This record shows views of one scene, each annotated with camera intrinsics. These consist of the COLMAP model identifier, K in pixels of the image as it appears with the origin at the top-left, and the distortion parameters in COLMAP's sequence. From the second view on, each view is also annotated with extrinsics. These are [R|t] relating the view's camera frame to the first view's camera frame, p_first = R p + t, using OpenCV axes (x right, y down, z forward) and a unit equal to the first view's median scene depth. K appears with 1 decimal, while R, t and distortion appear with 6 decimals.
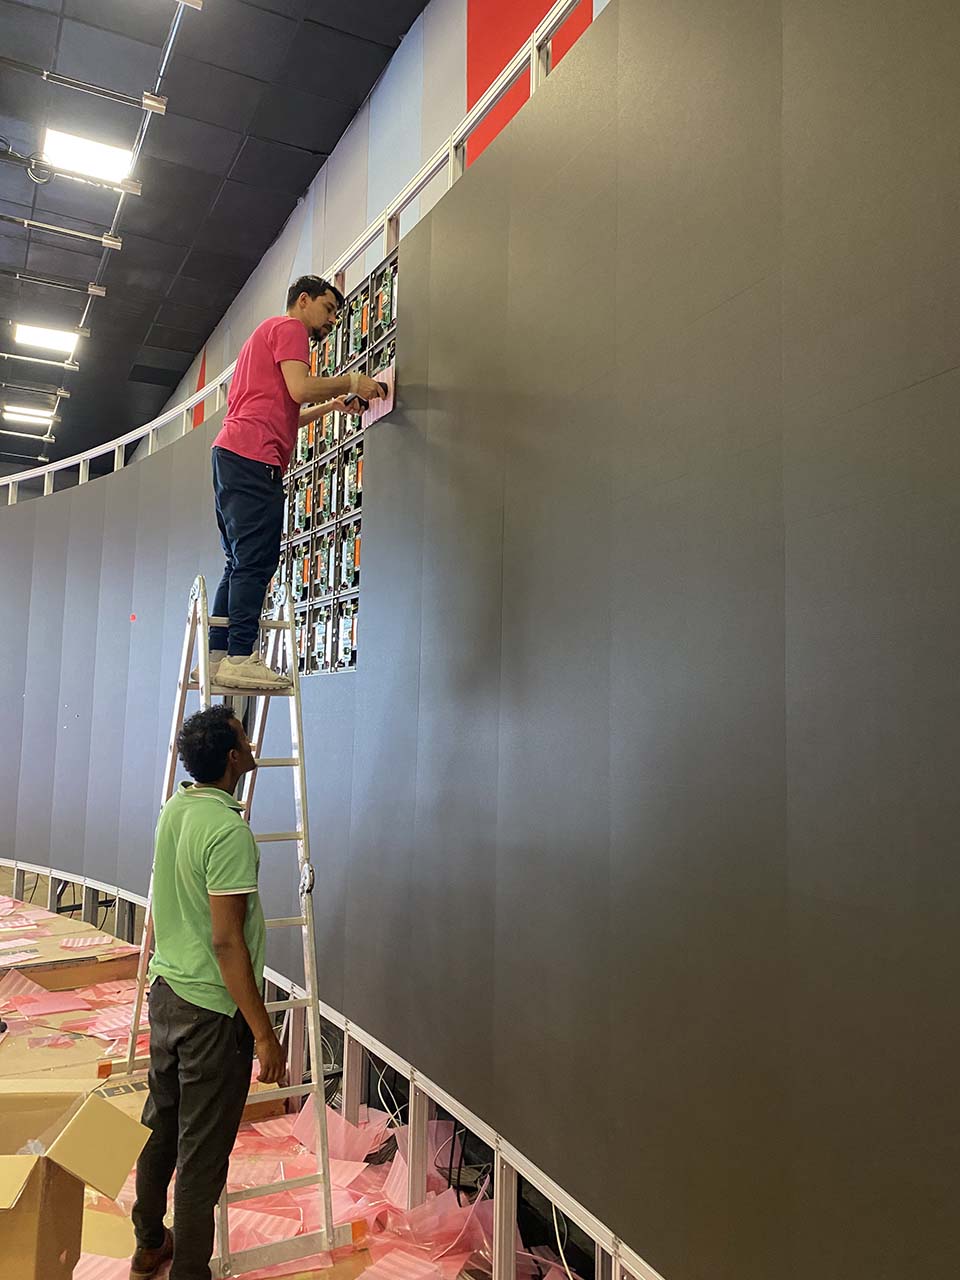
lens RADIAL K [[956.2, 0, 472.1], [0, 956.2, 633.3], [0, 0, 1]] dist [0.024404, -0.026016]
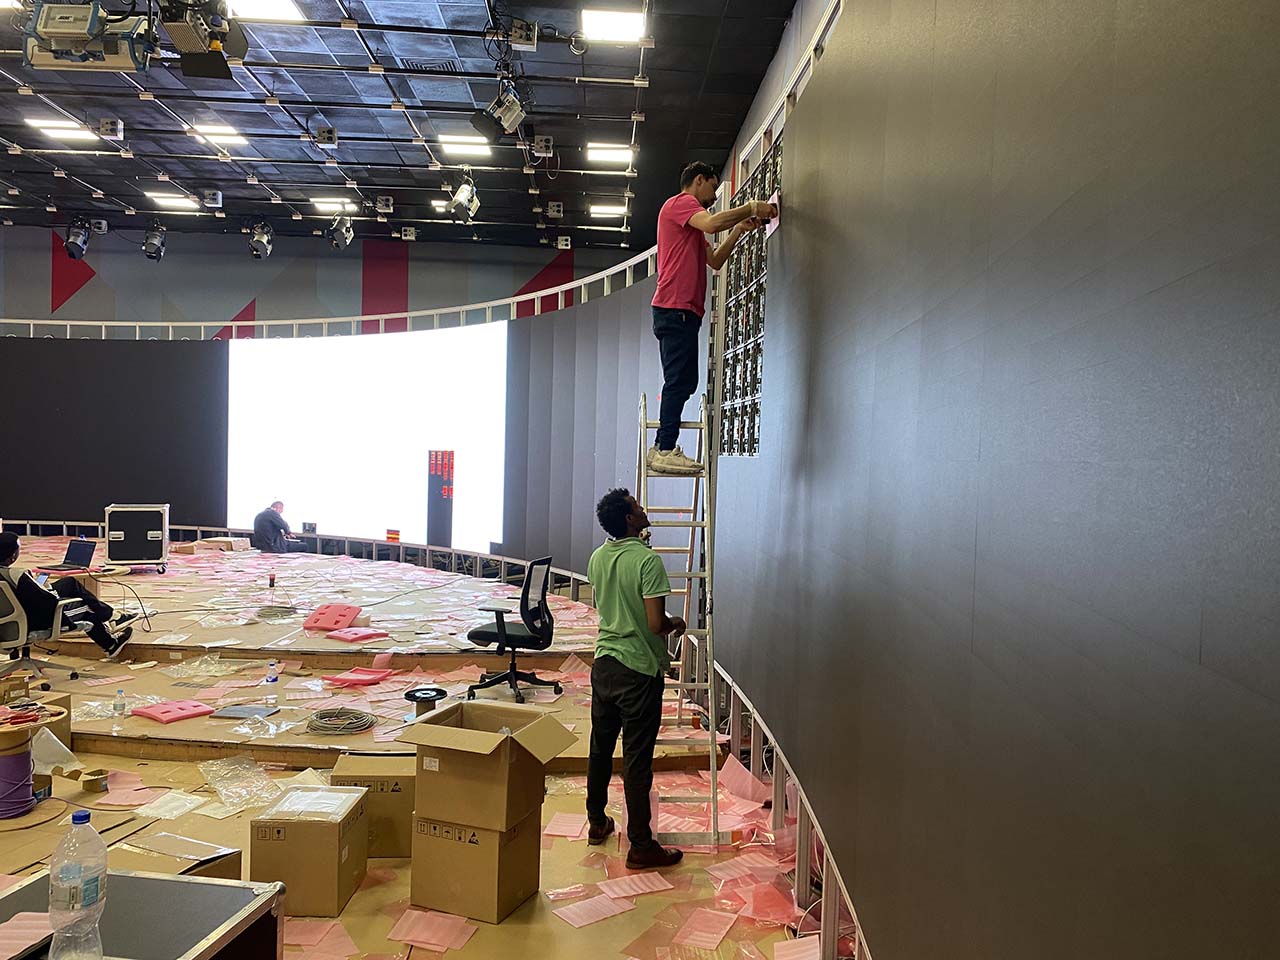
lens RADIAL K [[956.2, 0, 645.5], [0, 956.2, 489.1], [0, 0, 1]] dist [0.024404, -0.026016]
pose [[0.904963, 0.030366, -0.424405, 0.164684], [0.020399, 0.993207, 0.114561, -0.037791], [0.425001, -0.112331, 0.898196, -0.147511]]
